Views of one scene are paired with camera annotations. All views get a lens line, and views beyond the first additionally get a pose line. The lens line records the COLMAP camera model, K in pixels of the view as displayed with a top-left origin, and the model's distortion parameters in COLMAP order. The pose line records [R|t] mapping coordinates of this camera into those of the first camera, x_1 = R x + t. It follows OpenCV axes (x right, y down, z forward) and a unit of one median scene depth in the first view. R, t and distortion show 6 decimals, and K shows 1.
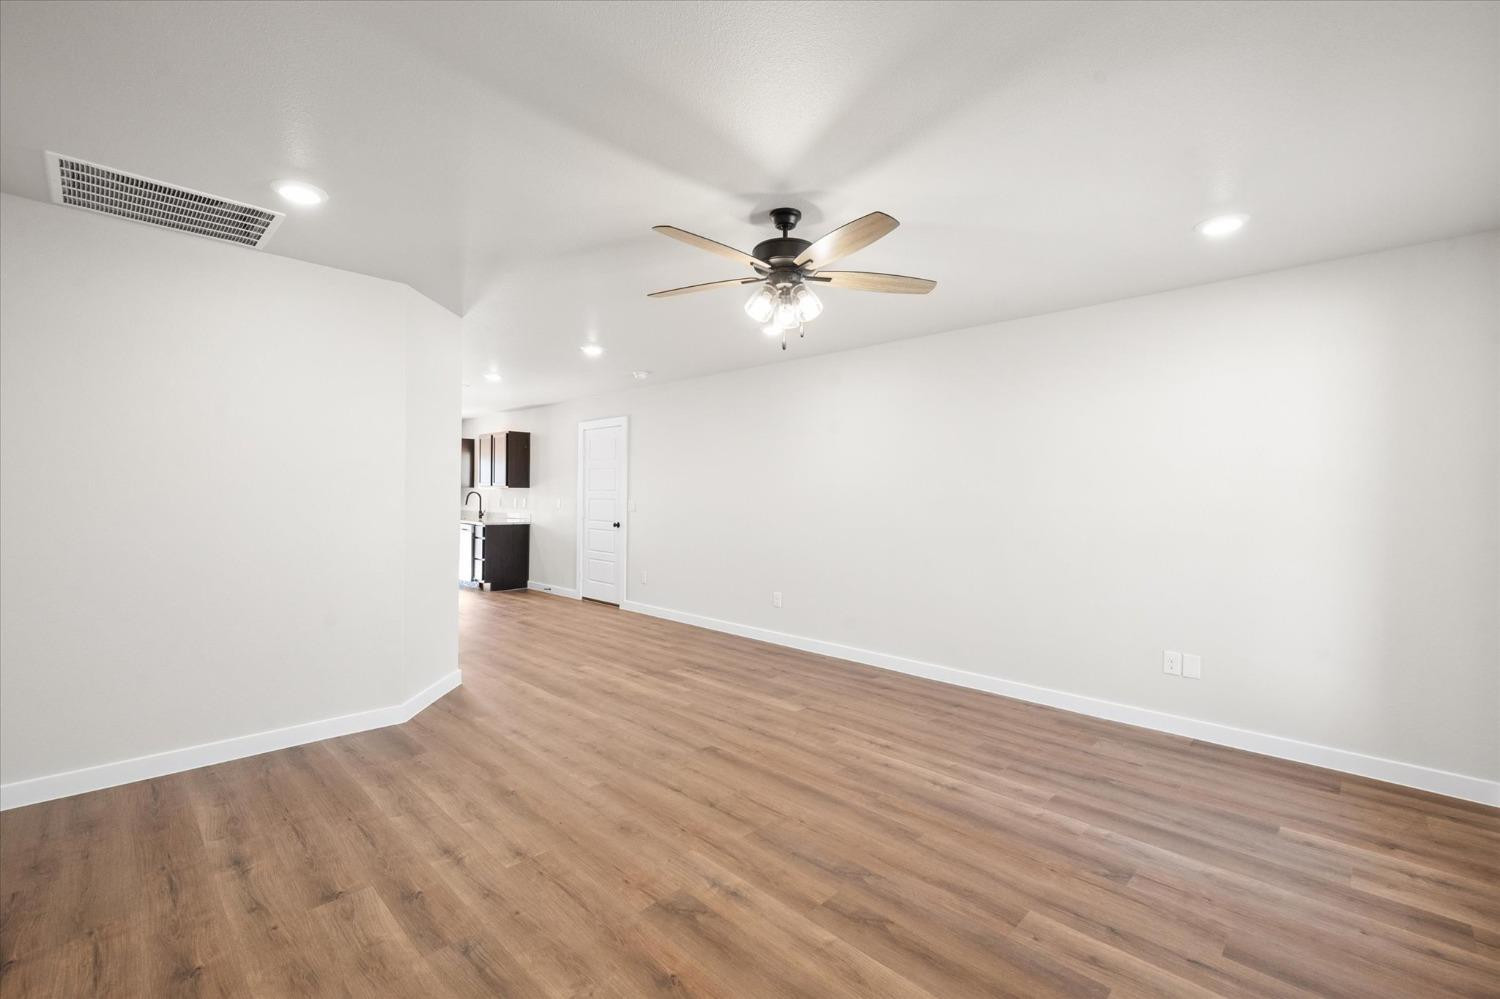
lens RADIAL K [[645.0, 0, 752.1], [0, 645.0, 504.1], [0, 0, 1]] dist [-0.001911, 0.000440]
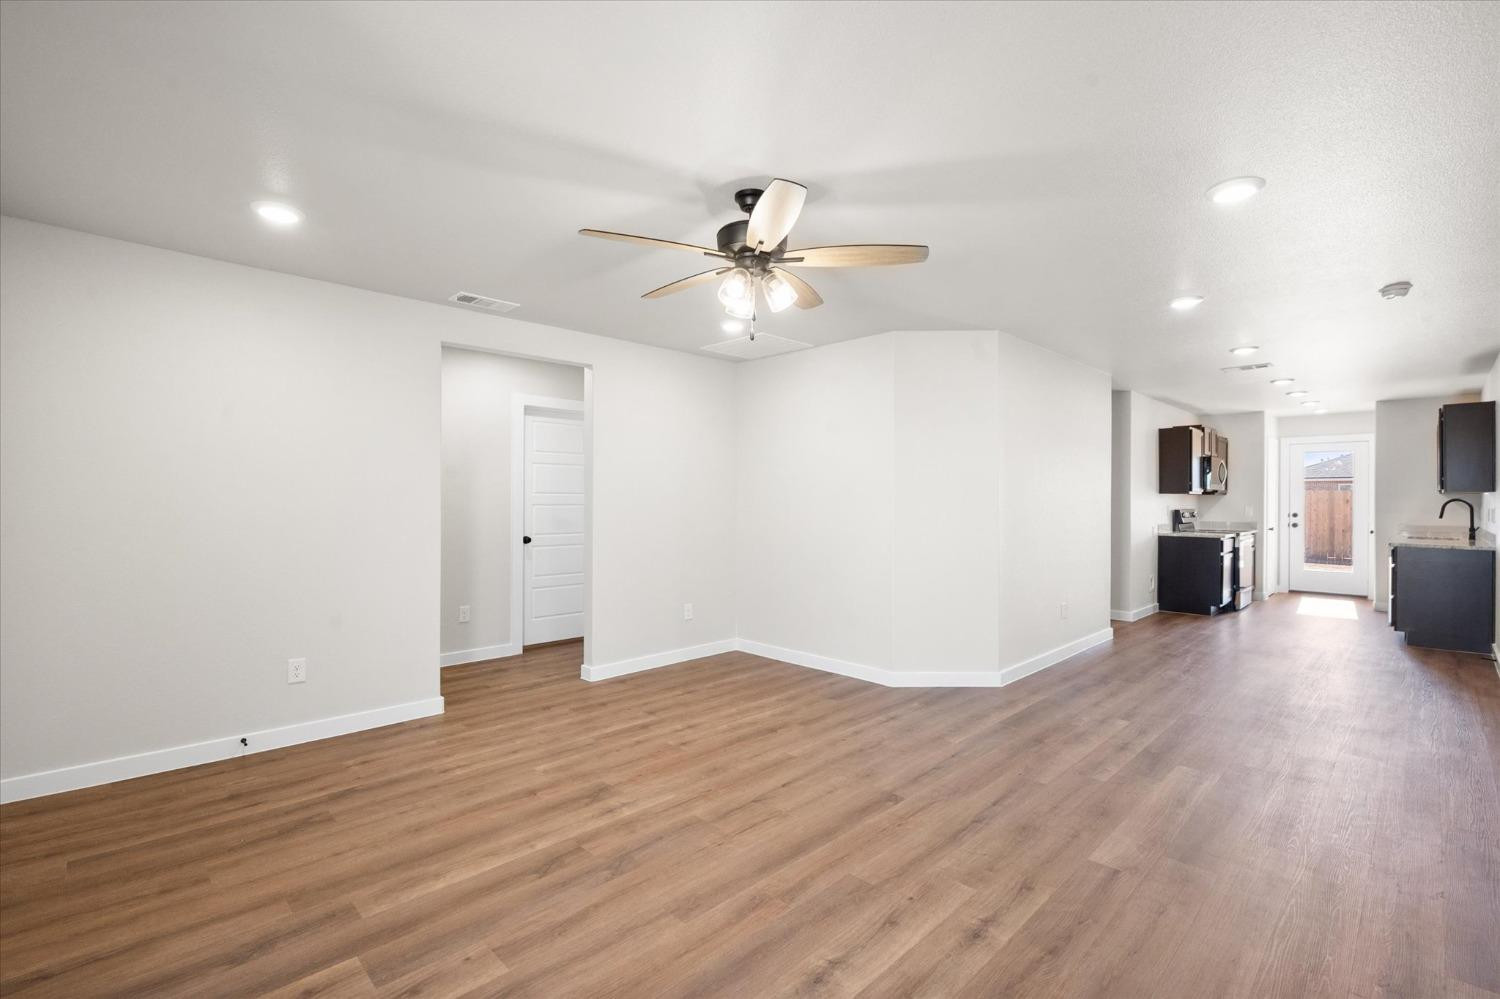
lens RADIAL K [[677.1, 0, 748.9], [0, 677.1, 496.9], [0, 0, 1]] dist [-0.001533, 0.000133]
pose [[-0.021506, -0.016527, -0.999632, 0.942893], [-0.015310, 0.999752, -0.016199, 0.003766], [0.999651, 0.014956, -0.021753, 0.934684]]
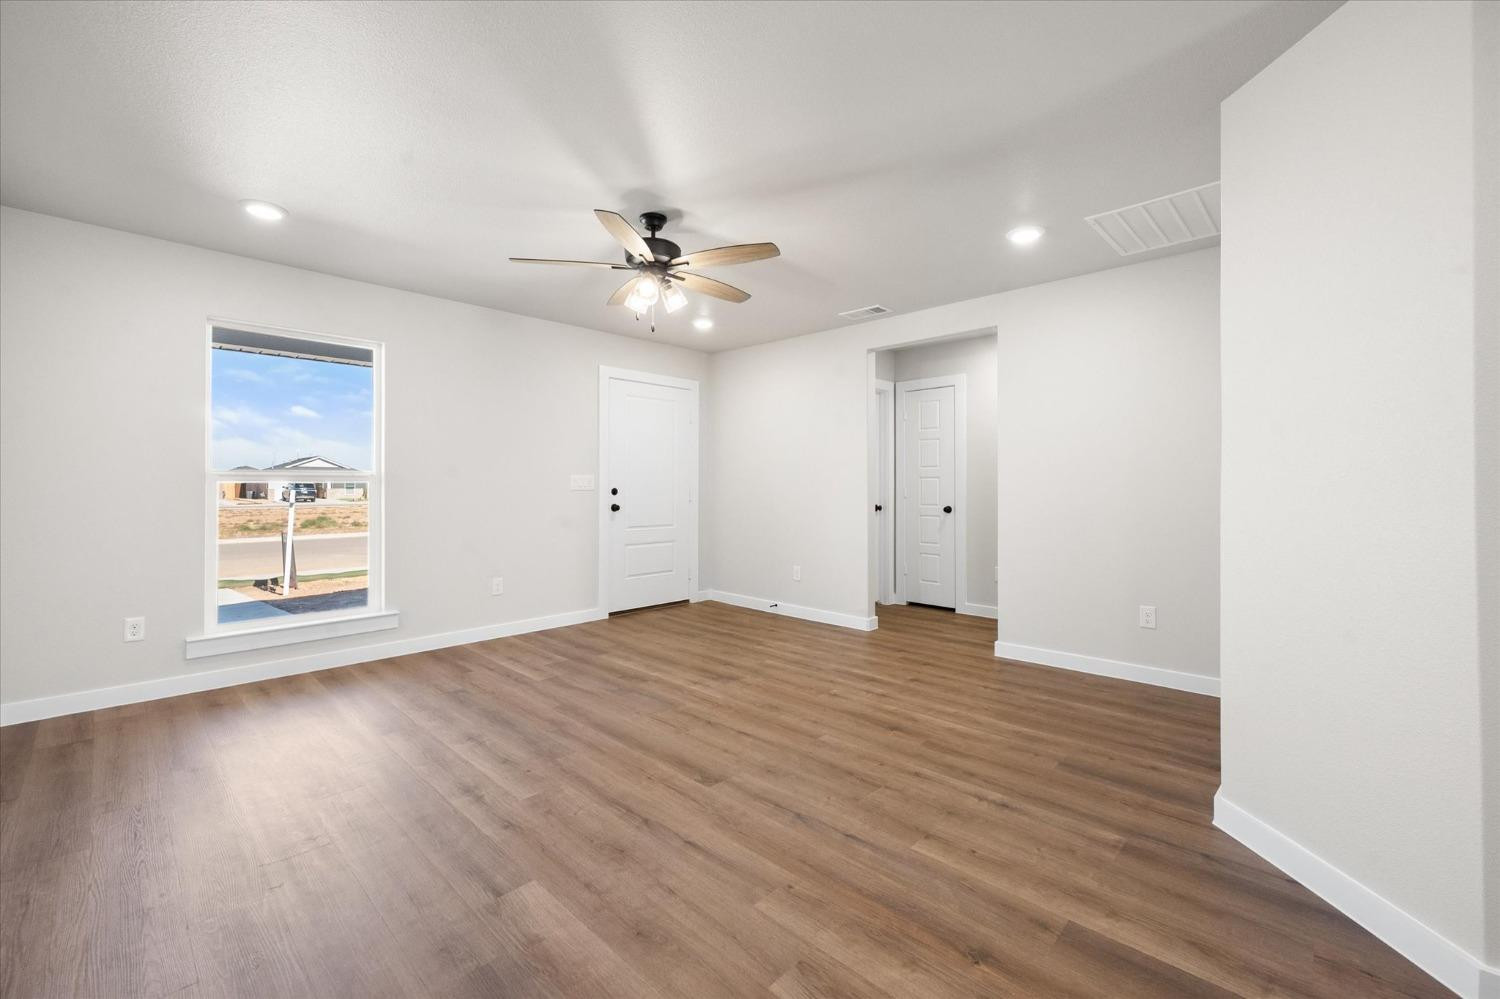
lens RADIAL K [[617.8, 0, 754.5], [0, 617.8, 493.4], [0, 0, 1]] dist [-0.003077, 0.000533]
pose [[-0.999846, -0.013794, -0.010848, -0.118216], [-0.014073, 0.999561, 0.026073, 0.022320], [0.010484, 0.026221, -0.999601, 1.954684]]
